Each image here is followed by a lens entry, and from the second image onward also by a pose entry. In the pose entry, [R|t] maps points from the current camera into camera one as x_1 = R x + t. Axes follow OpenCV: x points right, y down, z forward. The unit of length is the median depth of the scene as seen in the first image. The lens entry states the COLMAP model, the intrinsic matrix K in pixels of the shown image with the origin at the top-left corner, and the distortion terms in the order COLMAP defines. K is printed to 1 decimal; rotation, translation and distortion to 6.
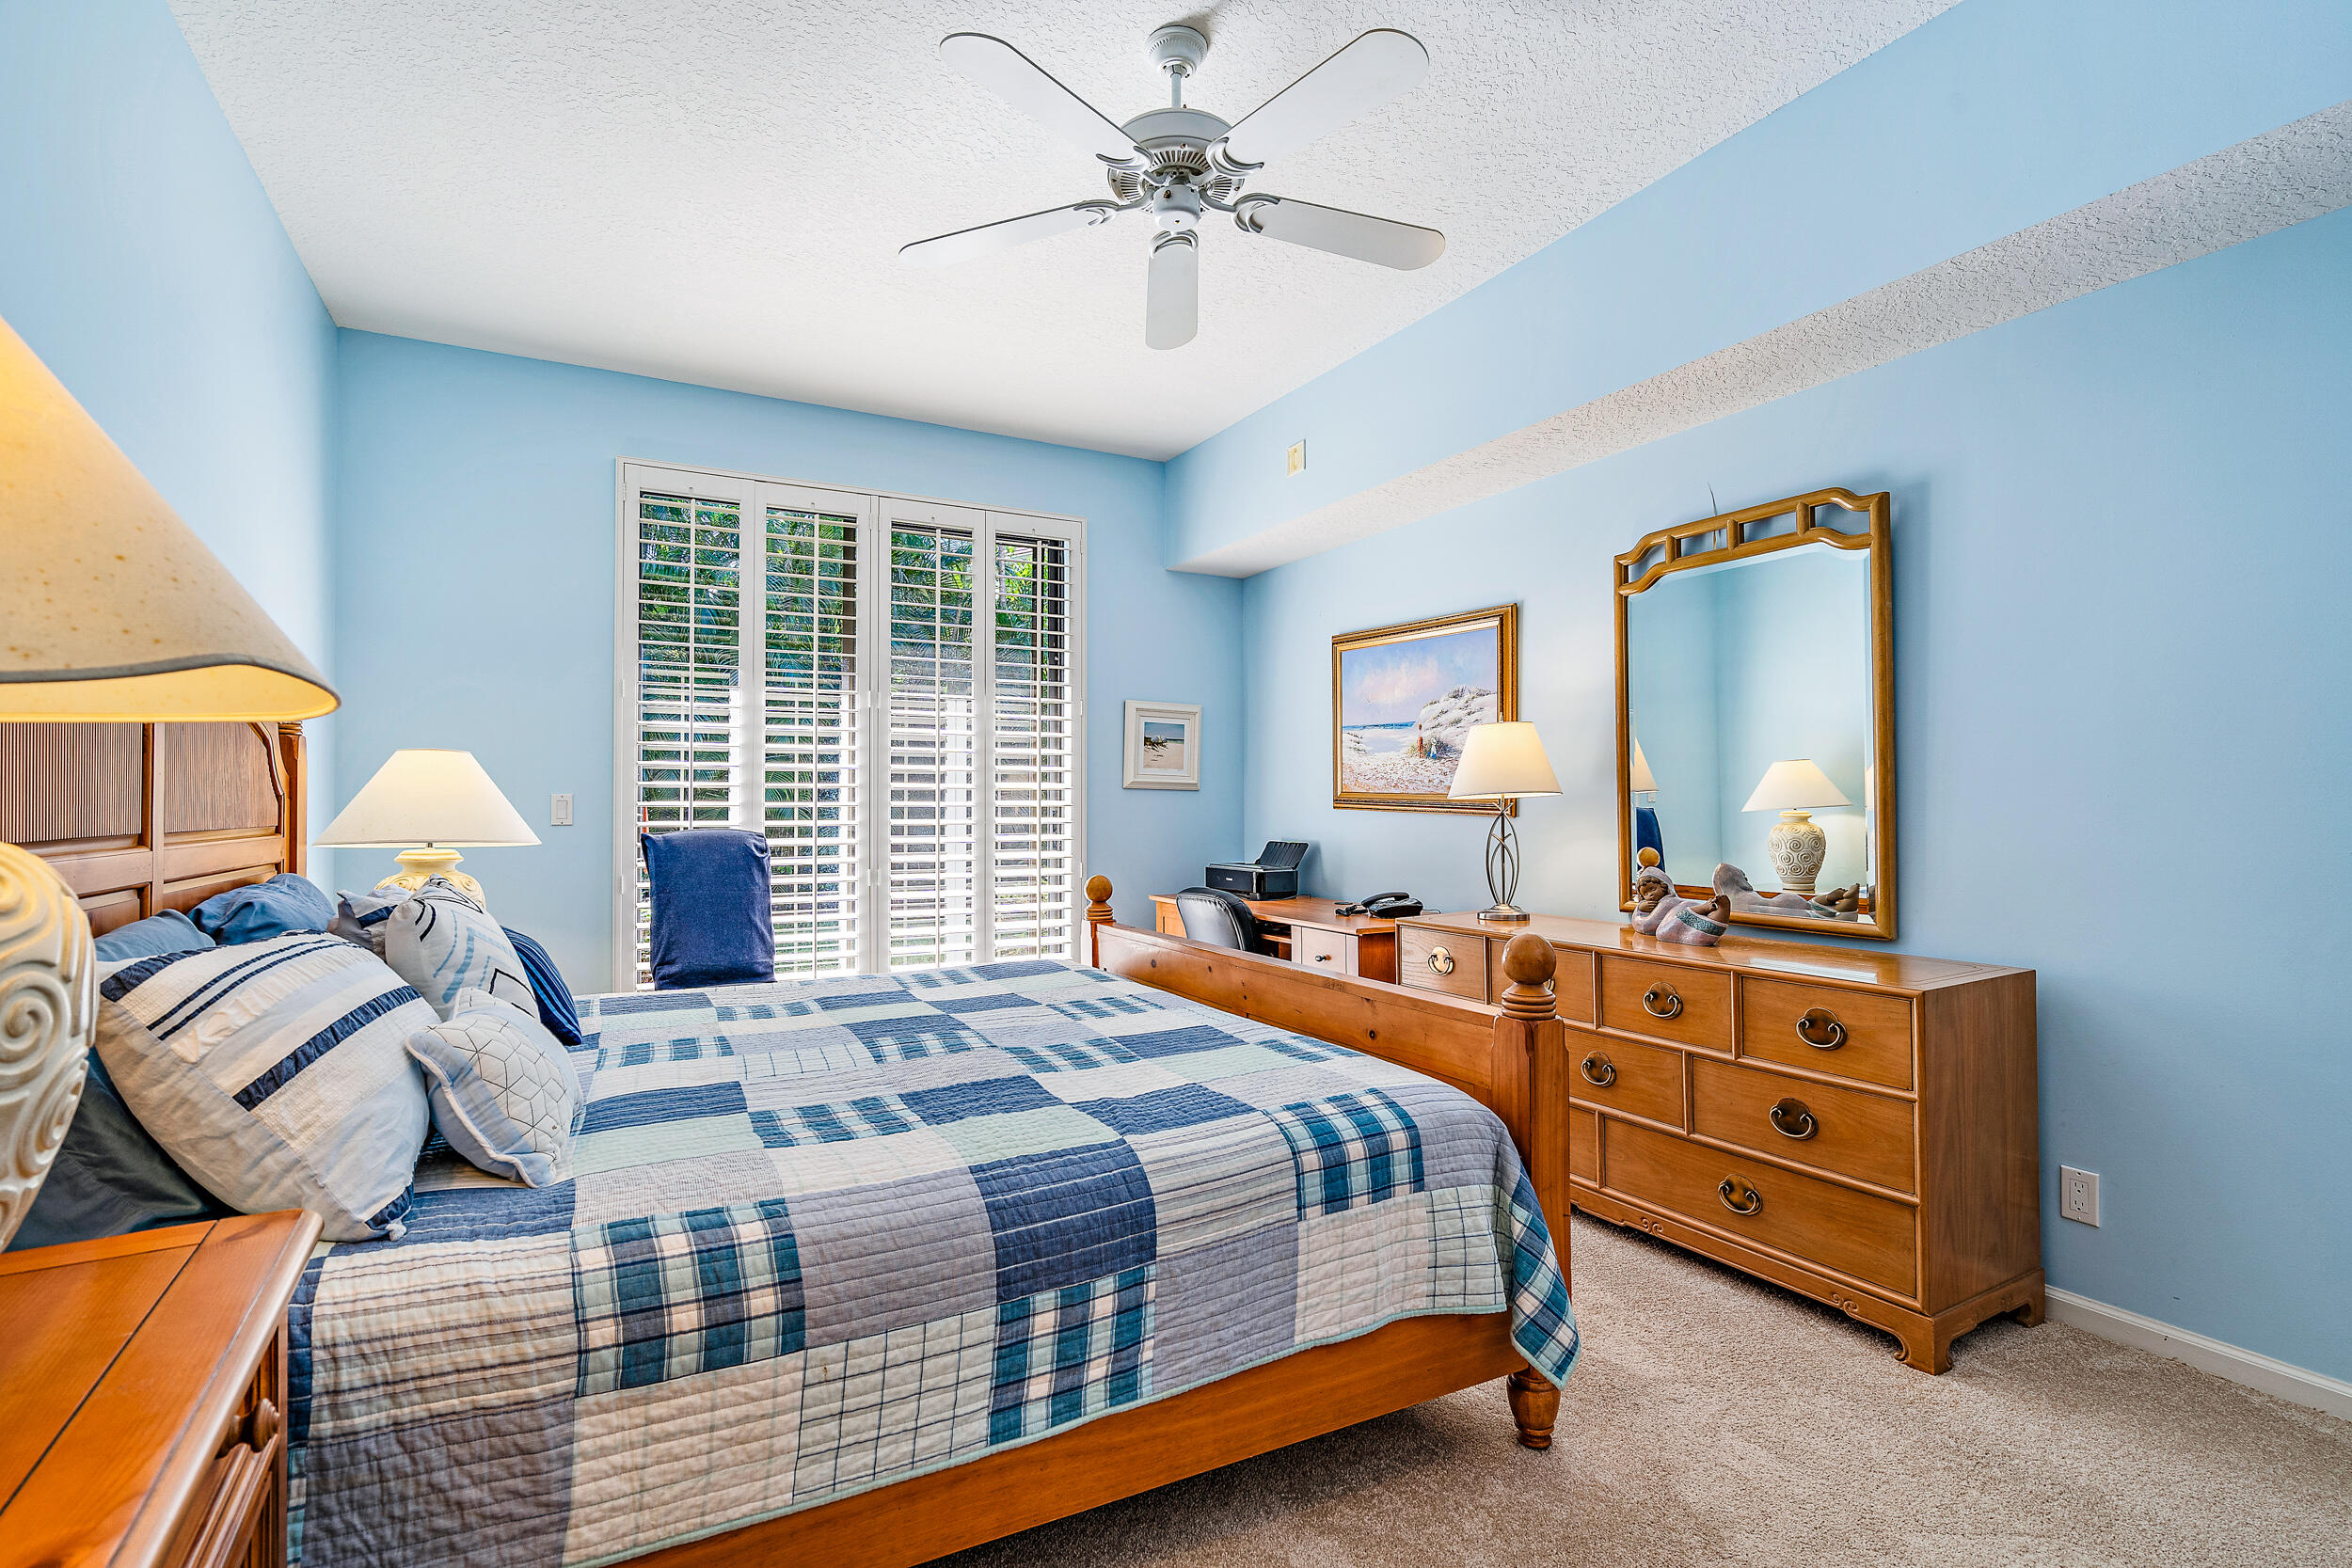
lens RADIAL K [[1097.6, 0, 1180.1], [0, 1097.6, 786.1], [0, 0, 1]] dist [-0.027653, 0.010352]
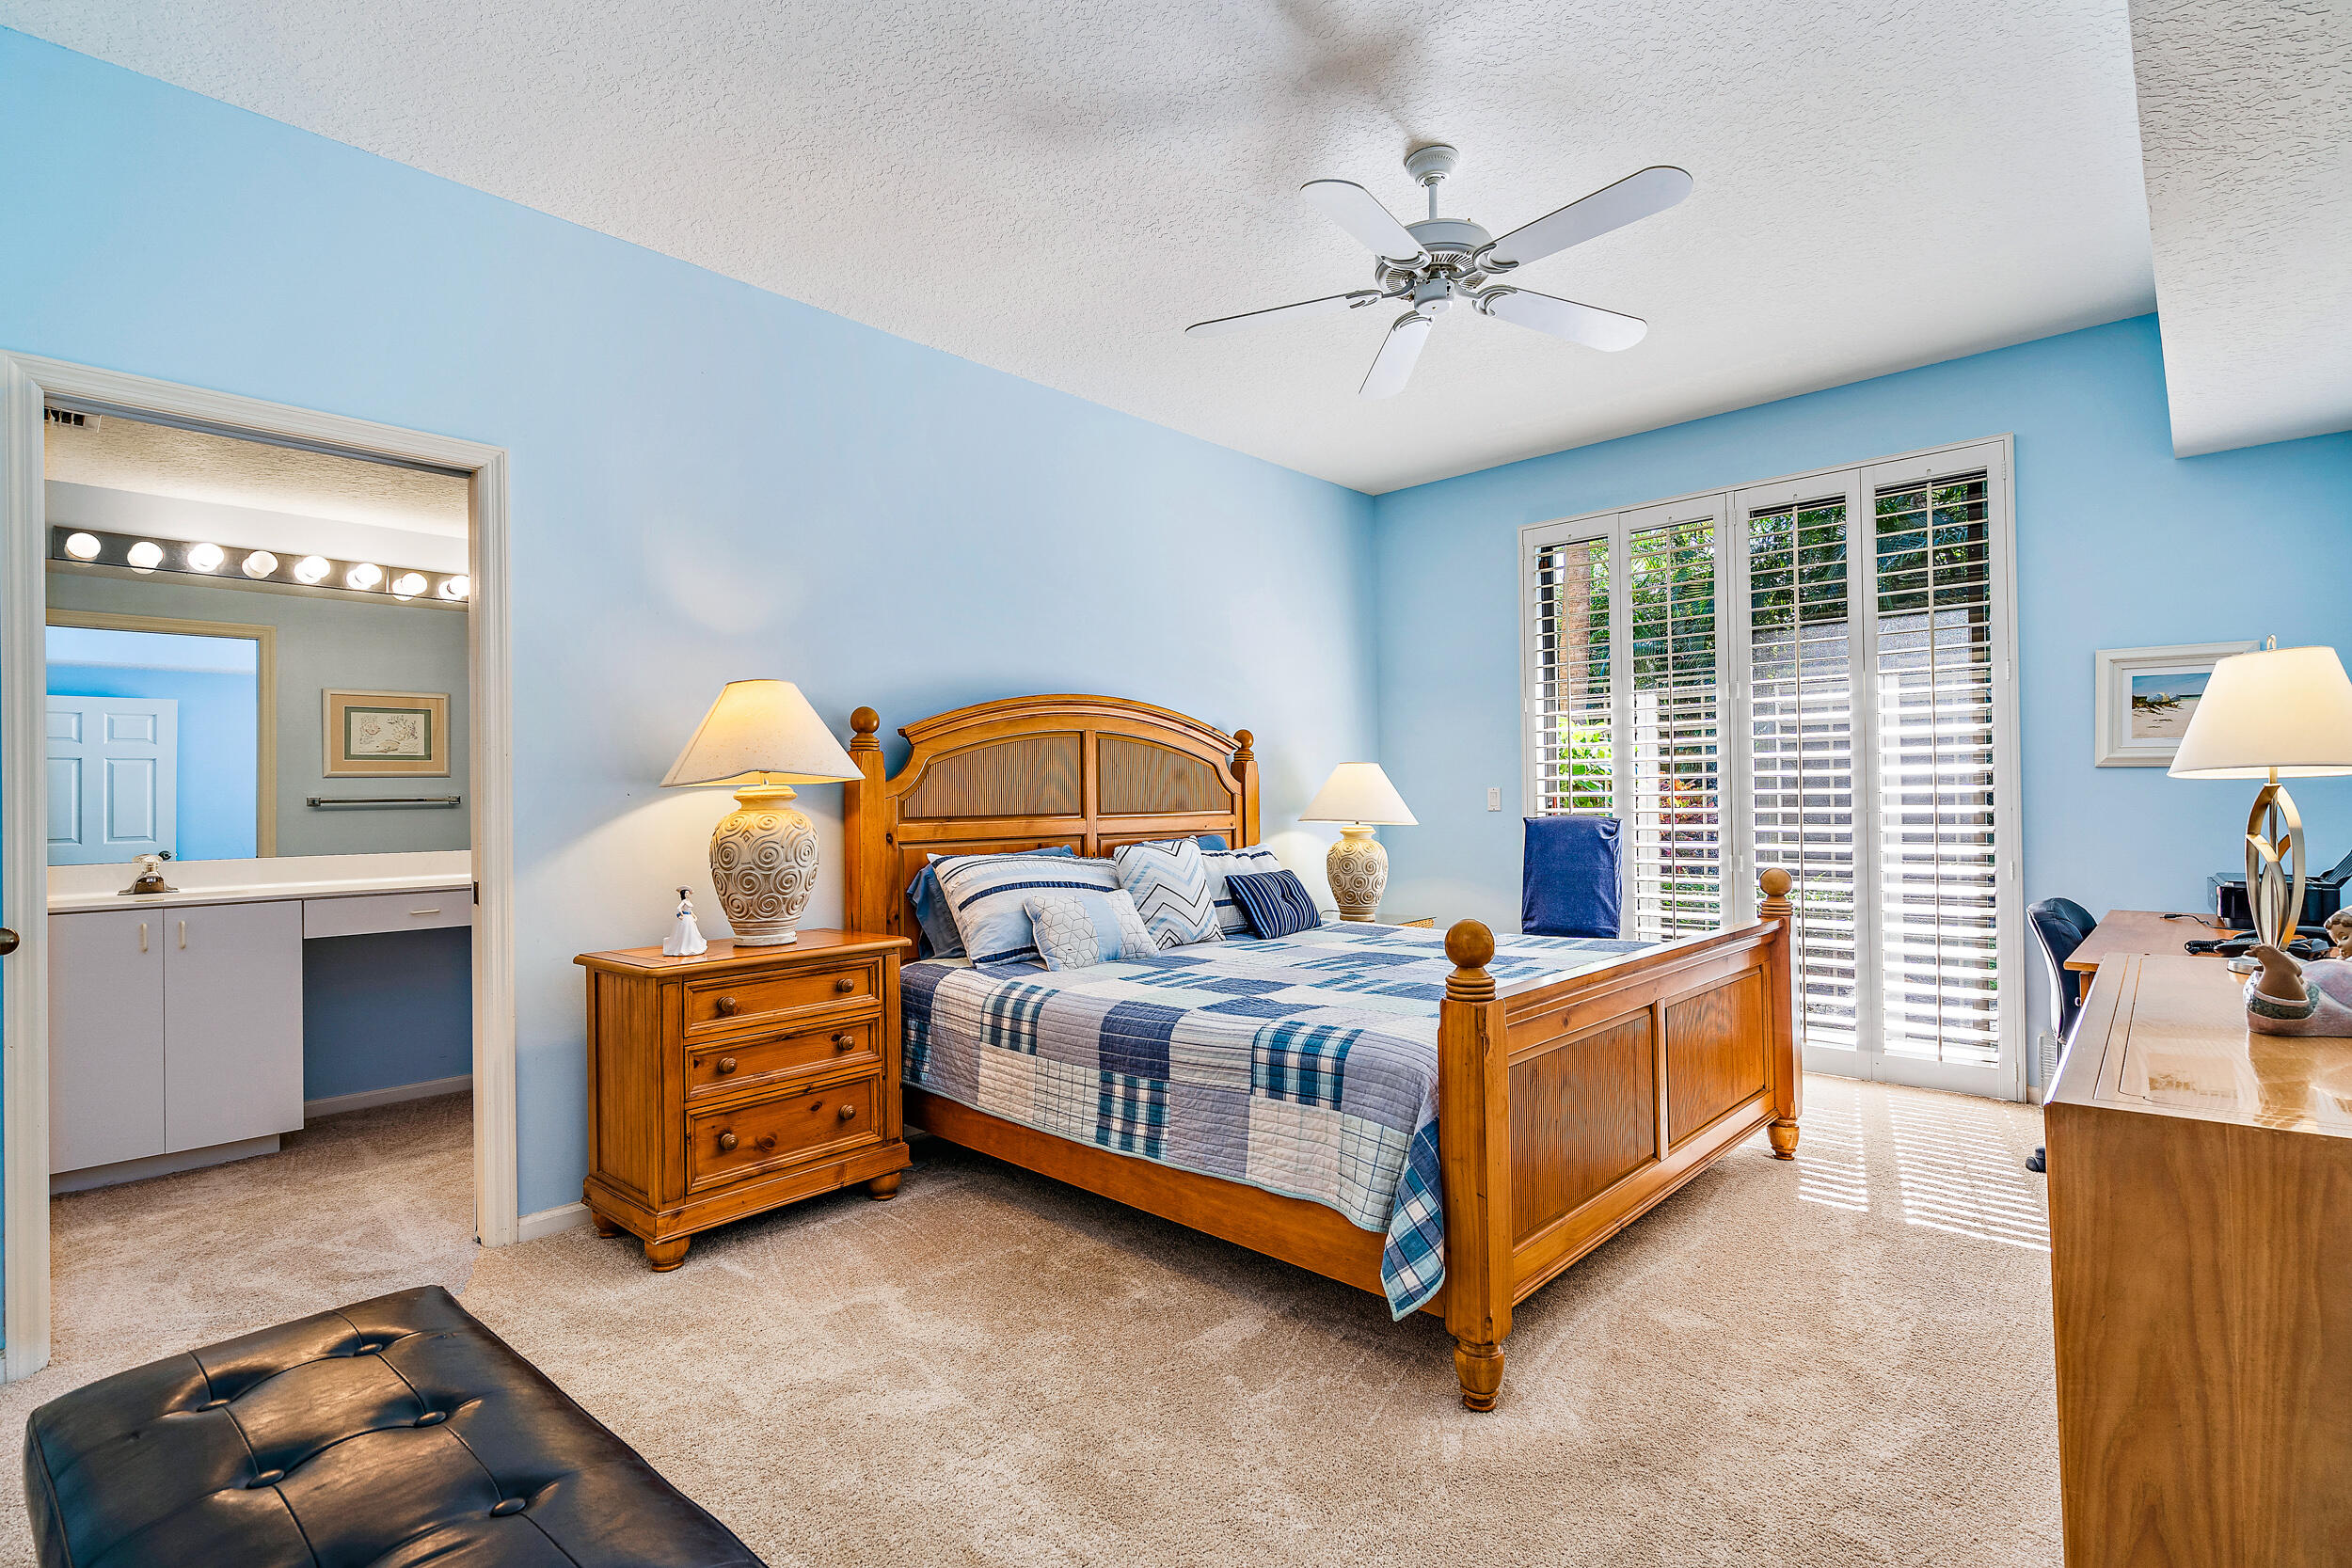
lens RADIAL K [[1097.6, 0, 1167.4], [0, 1097.6, 790.5], [0, 0, 1]] dist [-0.027653, 0.010352]
pose [[0.305255, -0.012187, -0.952193, 1.490953], [0.028176, 0.999596, -0.003761, 0.009431], [0.951854, -0.025681, 0.305475, 0.498208]]
